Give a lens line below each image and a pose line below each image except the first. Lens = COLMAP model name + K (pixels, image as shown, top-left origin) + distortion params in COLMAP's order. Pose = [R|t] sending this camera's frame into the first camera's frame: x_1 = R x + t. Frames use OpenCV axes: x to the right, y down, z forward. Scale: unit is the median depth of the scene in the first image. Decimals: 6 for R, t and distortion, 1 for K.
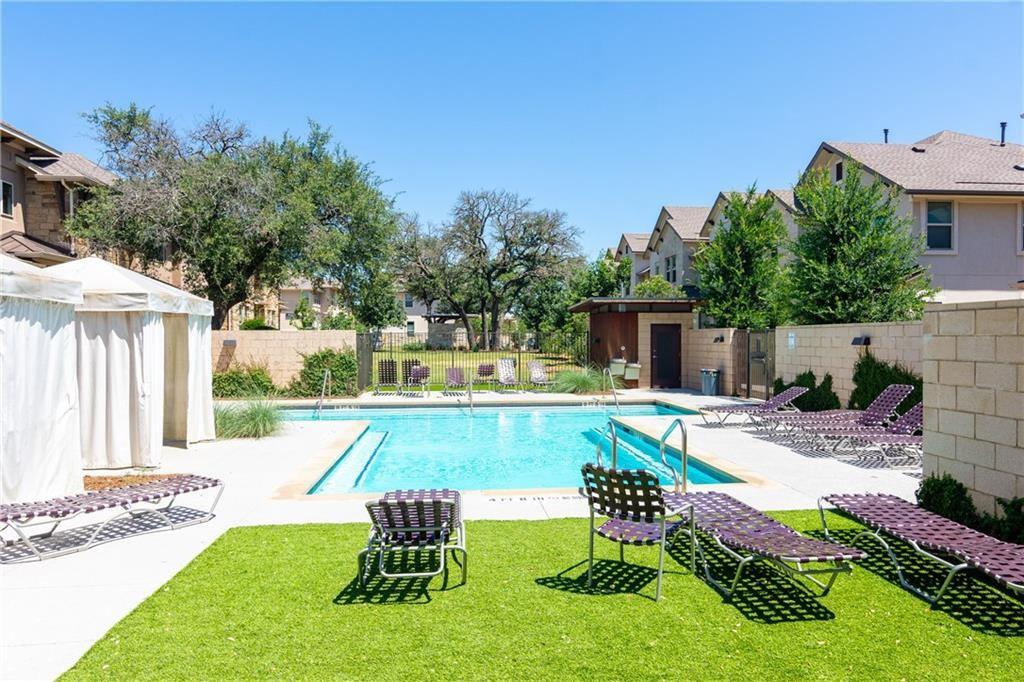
lens RADIAL K [[713.2, 0, 513.5], [0, 713.2, 339.2], [0, 0, 1]] dist [0.009343, 0.003060]
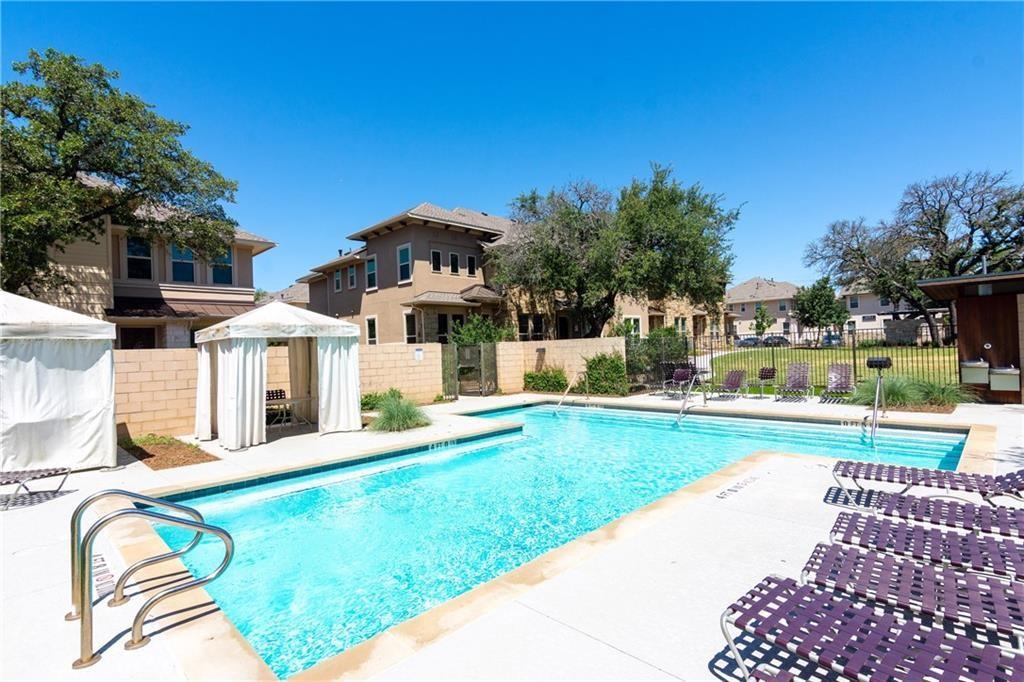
lens RADIAL K [[494.9, 0, 511.5], [0, 494.9, 342.5], [0, 0, 1]] dist [-0.000842, 0.000150]
pose [[0.635247, -0.028434, -0.771786, 0.247993], [0.031992, 0.999433, -0.010489, -0.001055], [0.771646, -0.018028, 0.635796, 0.338521]]
